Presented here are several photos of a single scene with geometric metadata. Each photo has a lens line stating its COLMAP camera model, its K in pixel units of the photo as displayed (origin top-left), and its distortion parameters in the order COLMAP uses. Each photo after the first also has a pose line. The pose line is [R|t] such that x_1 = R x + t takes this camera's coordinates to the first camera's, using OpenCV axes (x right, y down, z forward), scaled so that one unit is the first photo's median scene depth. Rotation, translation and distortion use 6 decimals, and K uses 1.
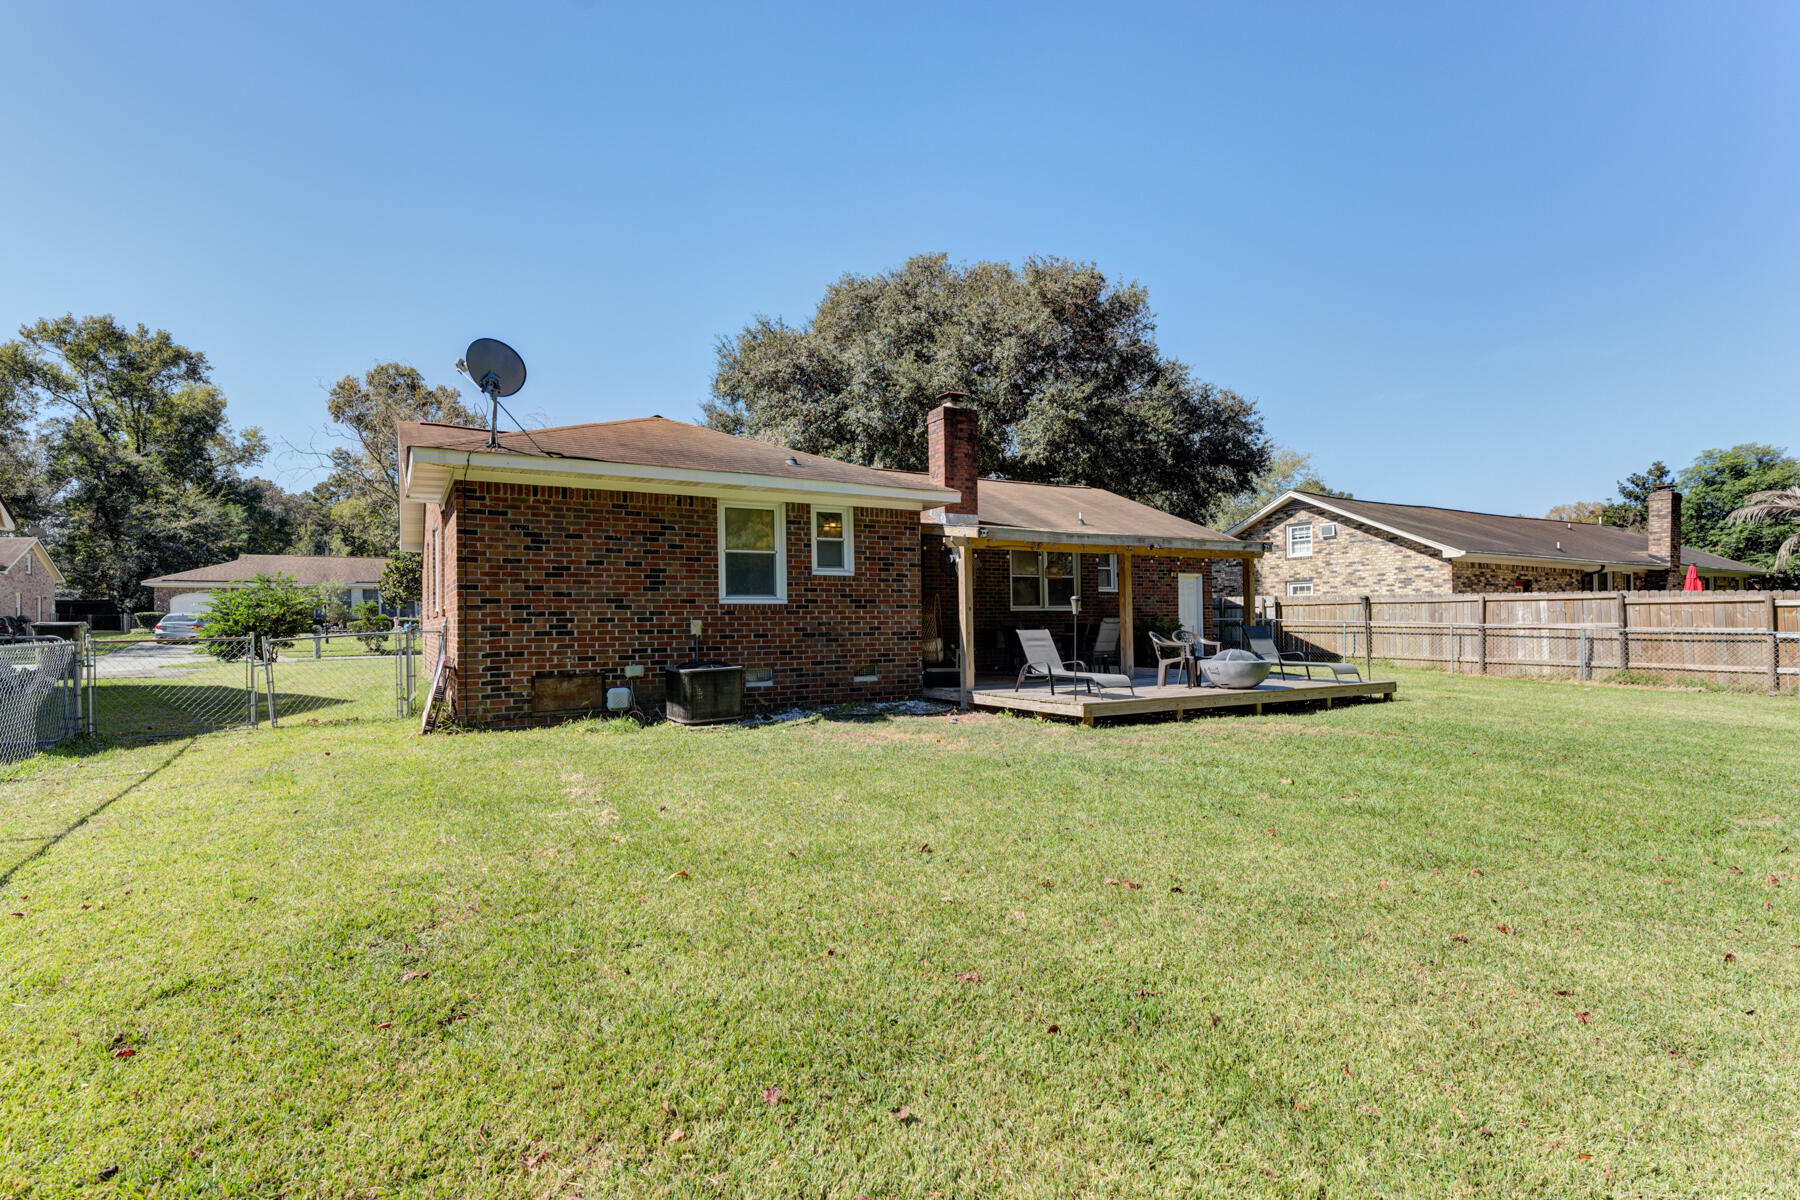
lens RADIAL K [[863.4, 0, 841.1], [0, 863.4, 593.9], [0, 0, 1]] dist [0.038893, -0.001485]
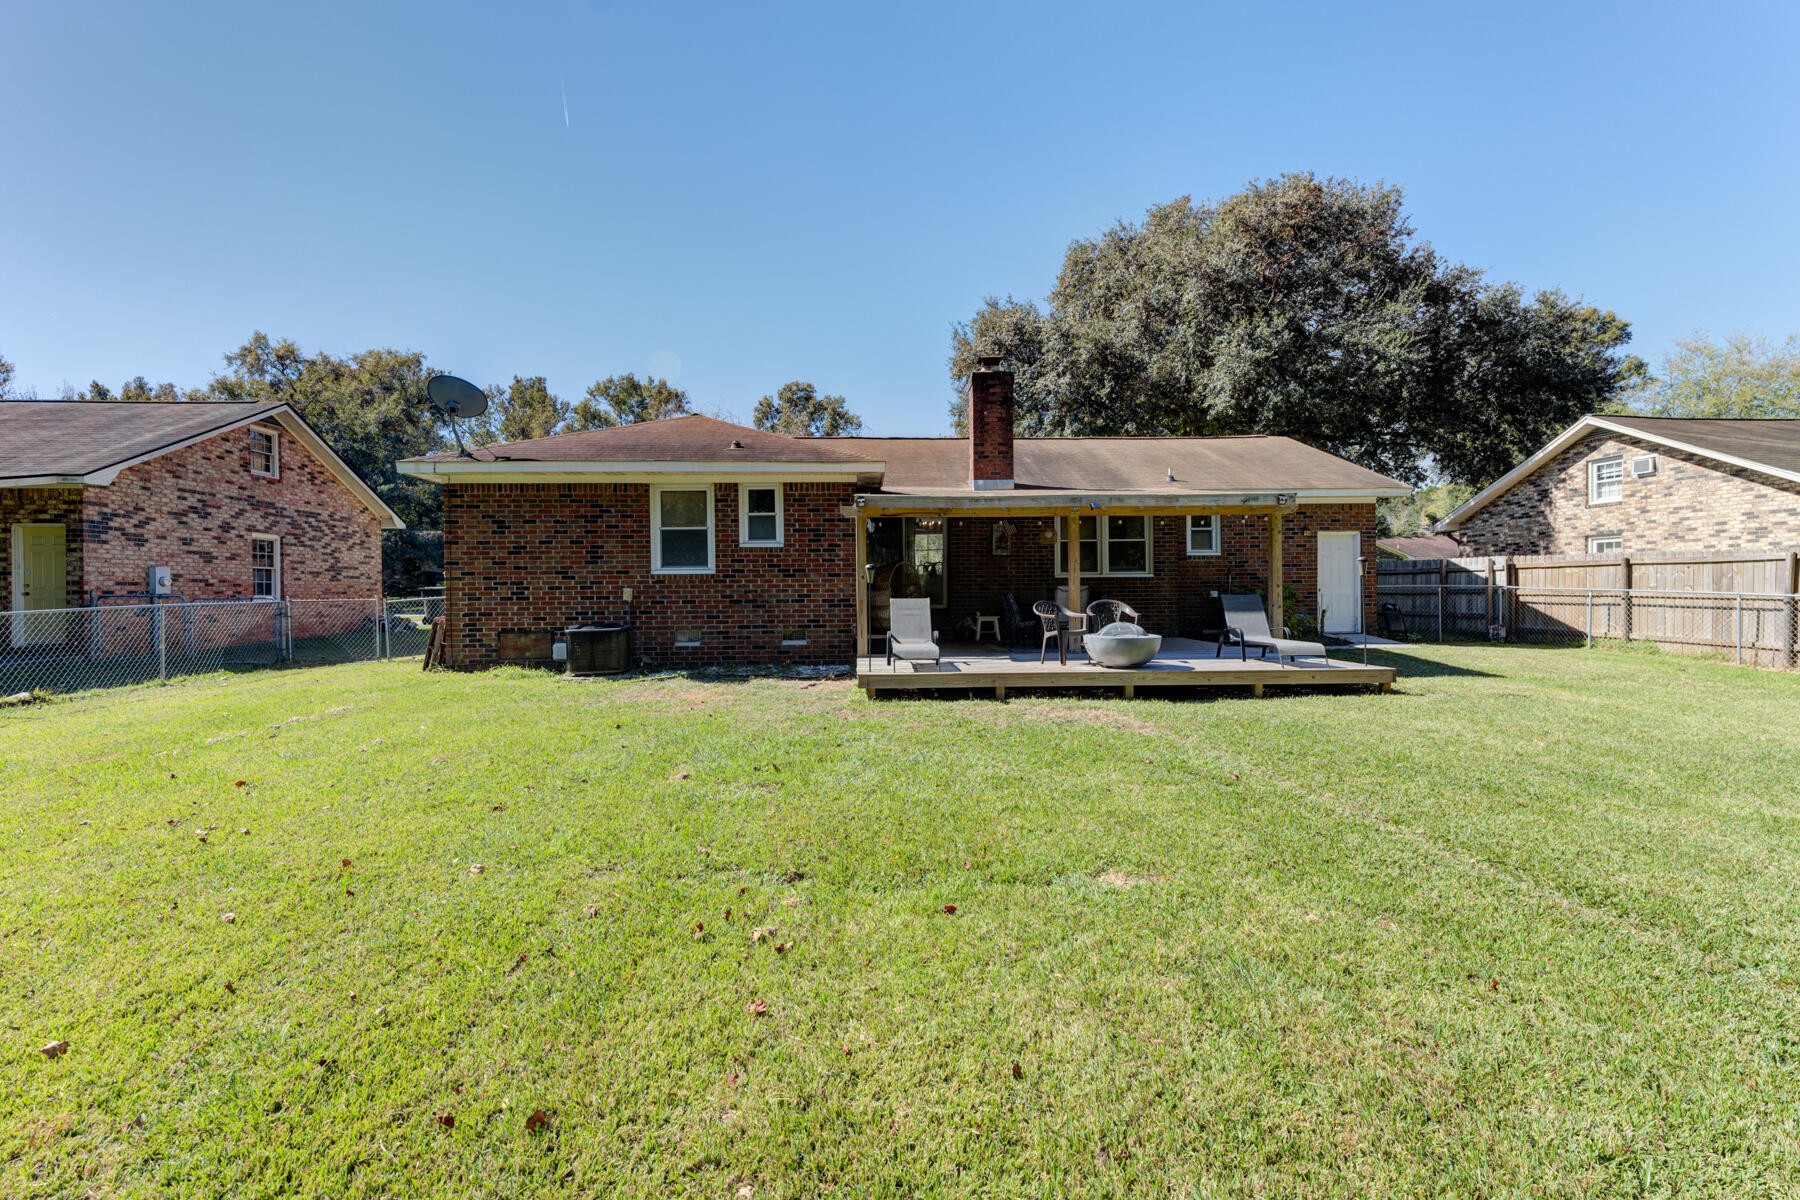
lens RADIAL K [[787.2, 0, 856.0], [0, 787.2, 583.9], [0, 0, 1]] dist [0.023562, -0.003976]
pose [[0.884805, -0.000655, -0.465961, 0.343667], [0.014139, 0.999576, 0.025443, 0.000708], [0.465747, -0.029101, 0.884439, 0.106432]]
